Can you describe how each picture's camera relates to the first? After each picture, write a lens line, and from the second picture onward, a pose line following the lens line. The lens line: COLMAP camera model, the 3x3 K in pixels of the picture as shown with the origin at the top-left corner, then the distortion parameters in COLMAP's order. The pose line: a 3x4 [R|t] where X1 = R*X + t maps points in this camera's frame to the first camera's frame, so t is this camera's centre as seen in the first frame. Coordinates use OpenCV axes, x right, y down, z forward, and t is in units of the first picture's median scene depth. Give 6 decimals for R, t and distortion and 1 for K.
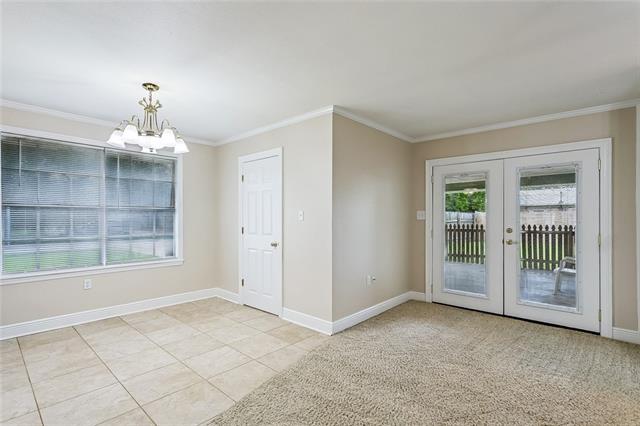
lens RADIAL K [[308.4, 0, 320.0], [0, 308.4, 213.0], [0, 0, 1]] dist [-0.000087, 0.000153]
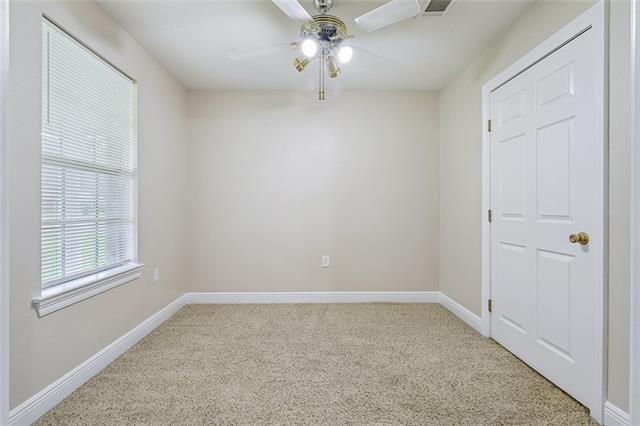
lens RADIAL K [[308.4, 0, 320.0], [0, 308.4, 213.0], [0, 0, 1]] dist [-0.000087, 0.000153]
pose [[0.731457, 0.004880, -0.681870, -0.117443], [0.016740, 0.999545, 0.025110, 0.050605], [0.681682, -0.029782, 0.731042, 0.473961]]
